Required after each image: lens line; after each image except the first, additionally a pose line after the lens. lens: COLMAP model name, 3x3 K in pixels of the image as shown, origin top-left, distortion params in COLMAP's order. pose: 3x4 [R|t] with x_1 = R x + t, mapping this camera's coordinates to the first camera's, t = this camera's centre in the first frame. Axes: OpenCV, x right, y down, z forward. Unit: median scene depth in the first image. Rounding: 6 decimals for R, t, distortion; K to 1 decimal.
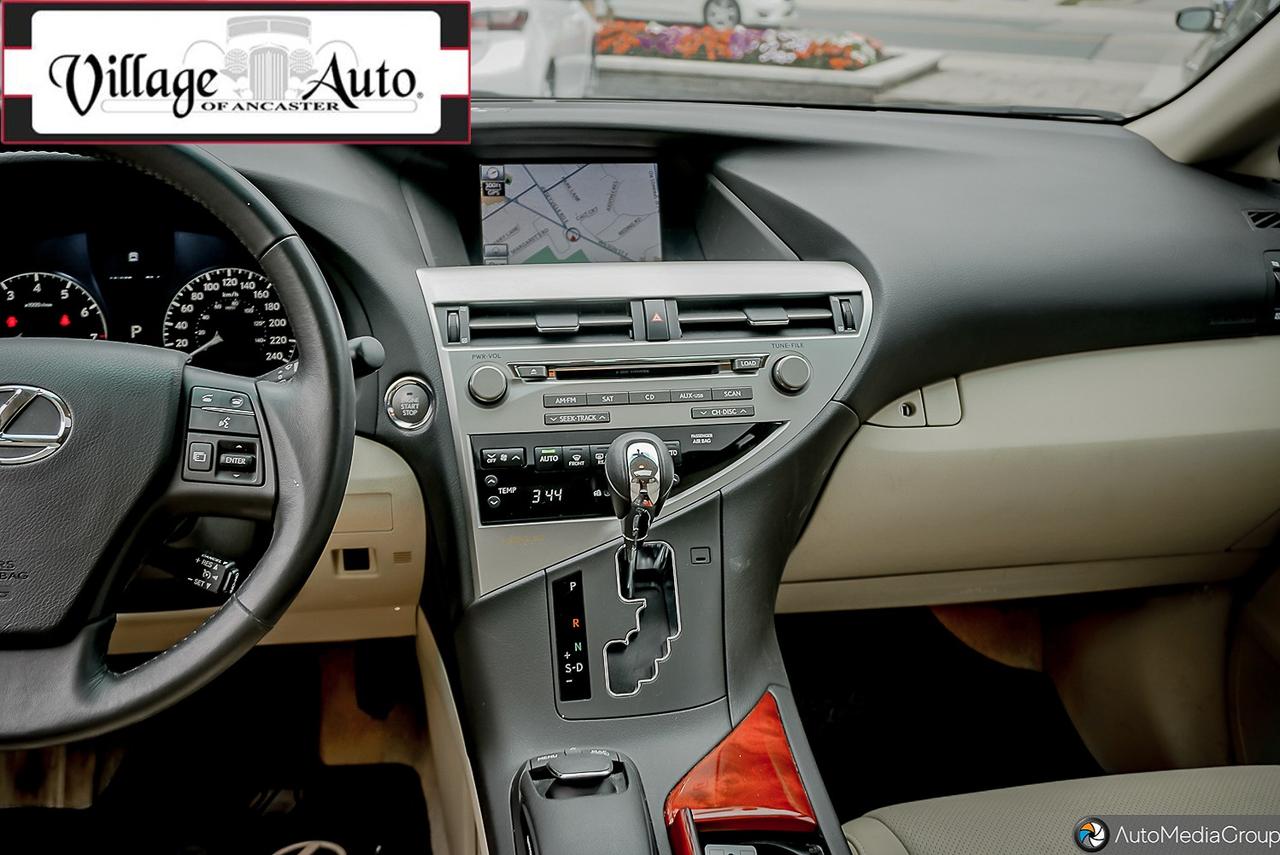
lens RADIAL K [[1196.9, 0, 636.0], [0, 1196.9, 396.5], [0, 0, 1]] dist [-0.011812, -0.002745]
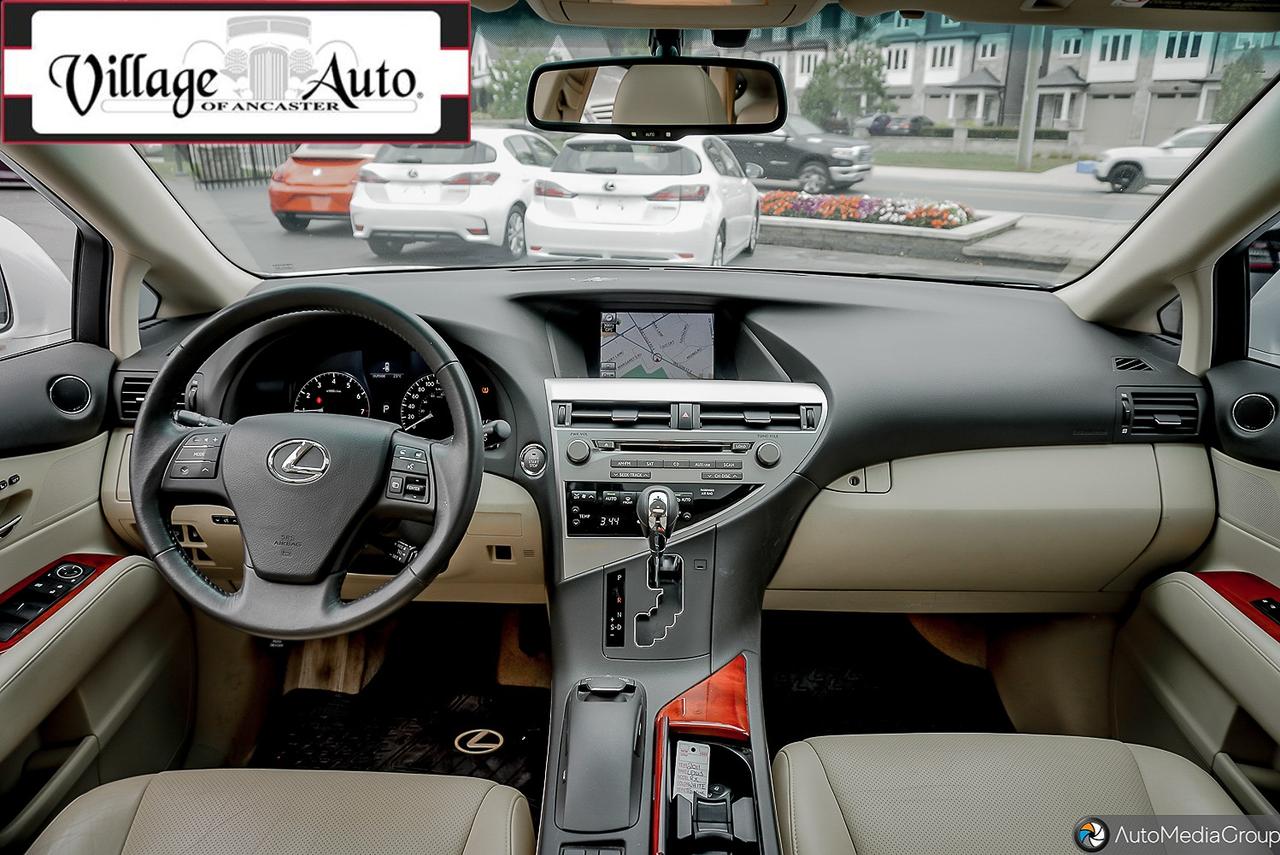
lens RADIAL K [[861.1, 0, 640.0], [0, 861.1, 427.5], [0, 0, 1]] dist [-0.047291, 0.037561]
pose [[0.983808, 0.047255, -0.172886, 0.159207], [-0.052578, 0.998270, -0.026335, -0.015596], [0.171342, 0.034999, 0.984590, -0.149024]]
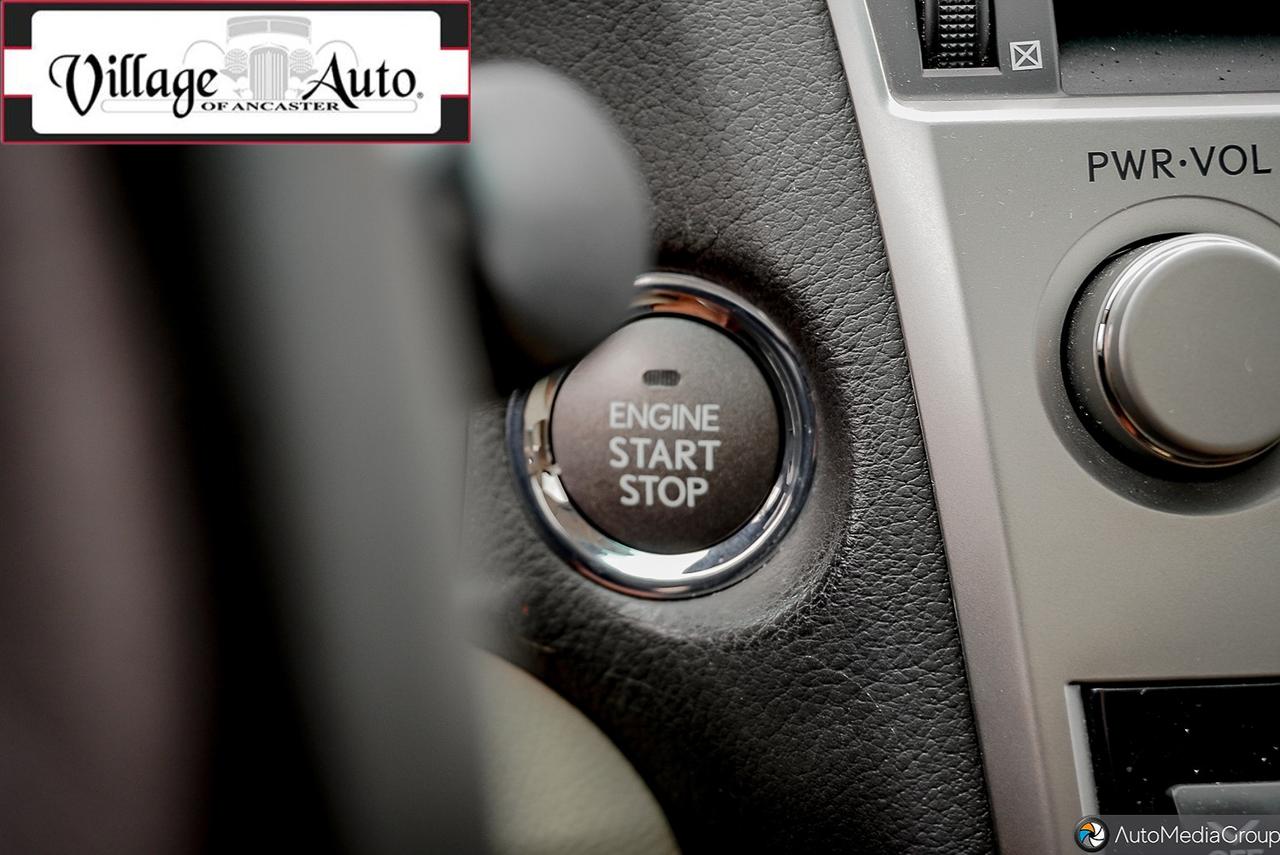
lens RADIAL K [[2359.3, 0, 640.0], [0, 2359.3, 427.5], [0, 0, 1]] dist [0.006216, -0.005789]
pose [[0.998482, 0.022326, -0.050358, -0.175442], [-0.015070, 0.990020, 0.140121, -0.040926], [0.052984, -0.139149, 0.988853, 0.678188]]
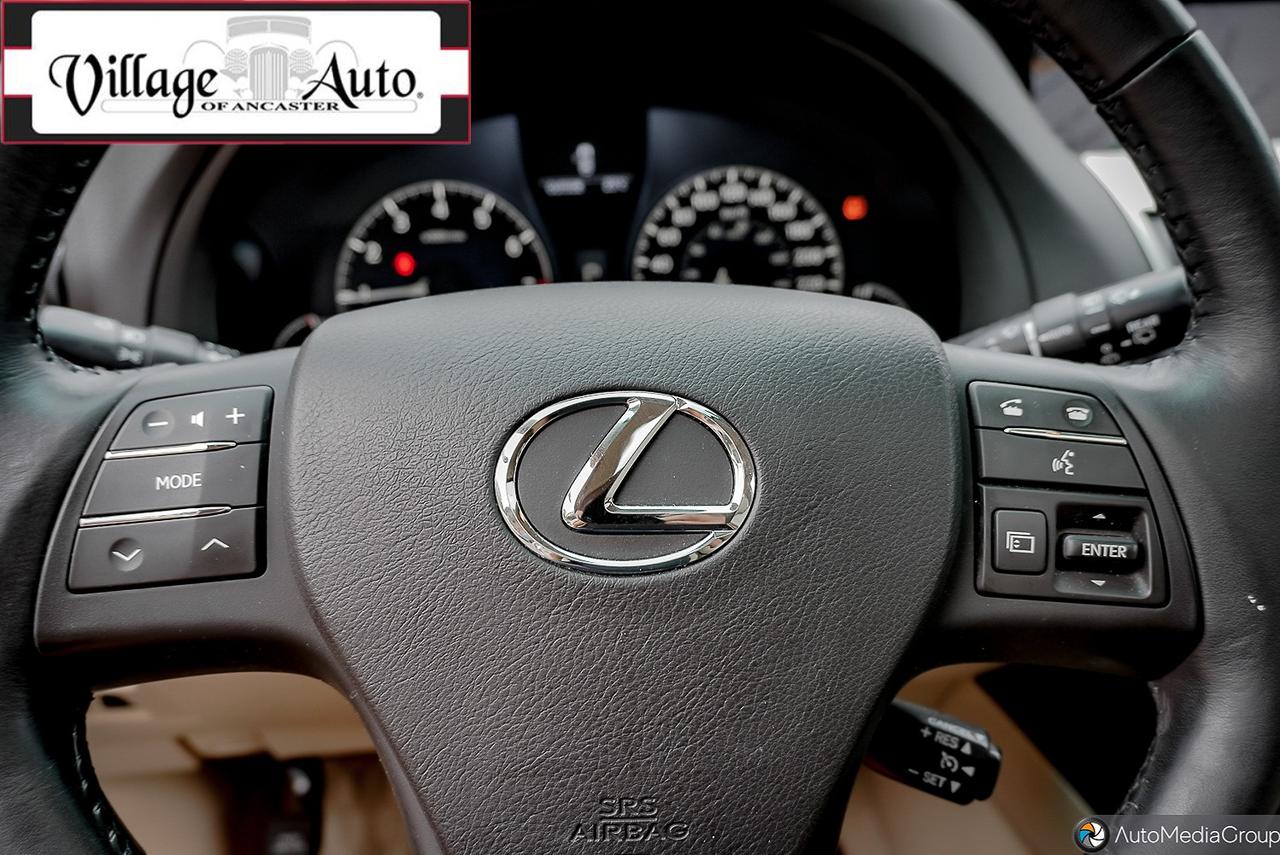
lens RADIAL K [[1102.2, 0, 640.0], [0, 1102.2, 427.5], [0, 0, 1]] dist [0.000261, 0.001398]
pose [[0.994030, -0.011182, -0.108531, -0.352289], [0.019452, 0.996960, 0.075448, -0.019182], [0.107358, -0.077108, 0.991226, 0.448021]]
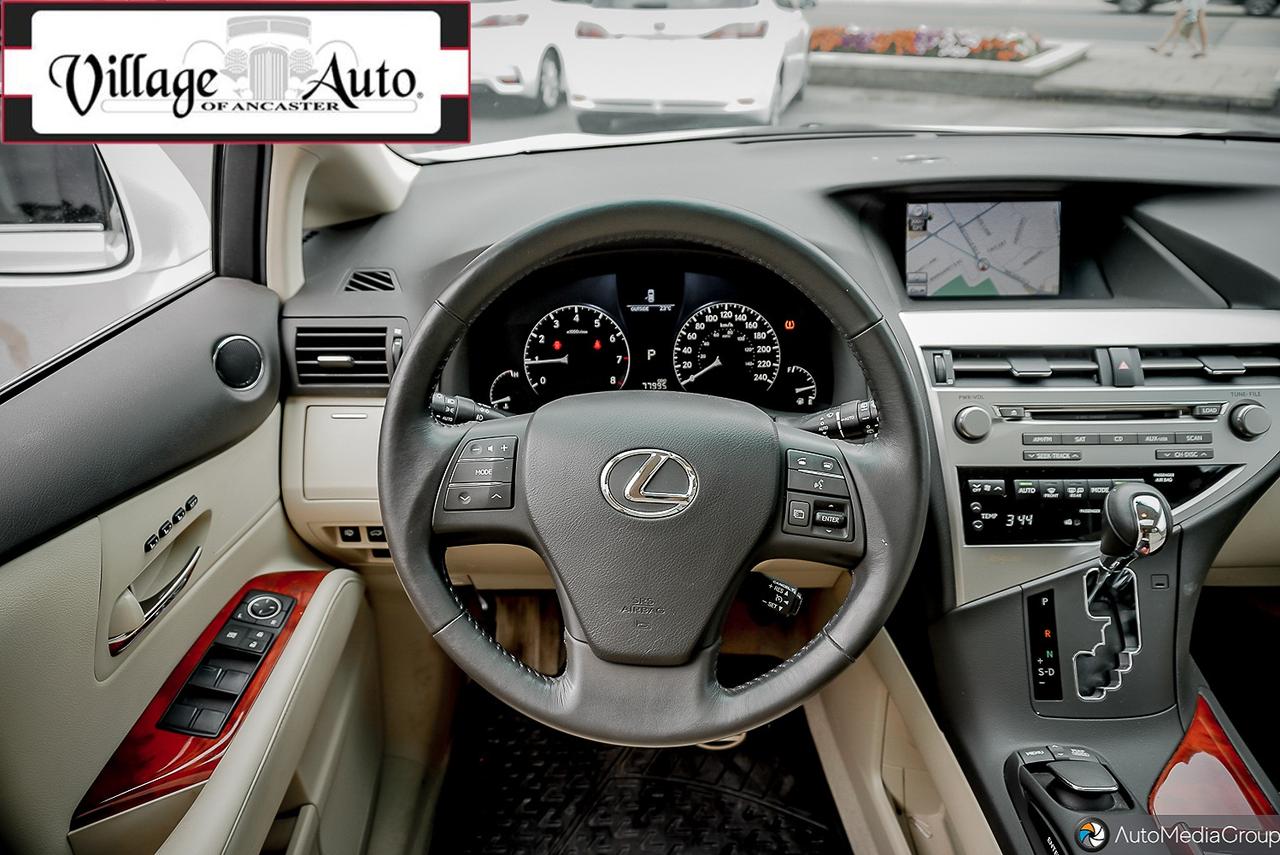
lens RADIAL K [[861.1, 0, 640.0], [0, 861.1, 427.5], [0, 0, 1]] dist [-0.047291, 0.037561]
pose [[0.982290, 0.049136, -0.180811, -0.283253], [-0.023586, 0.989752, 0.140832, -0.111168], [0.185878, -0.134073, 0.973383, 0.133839]]
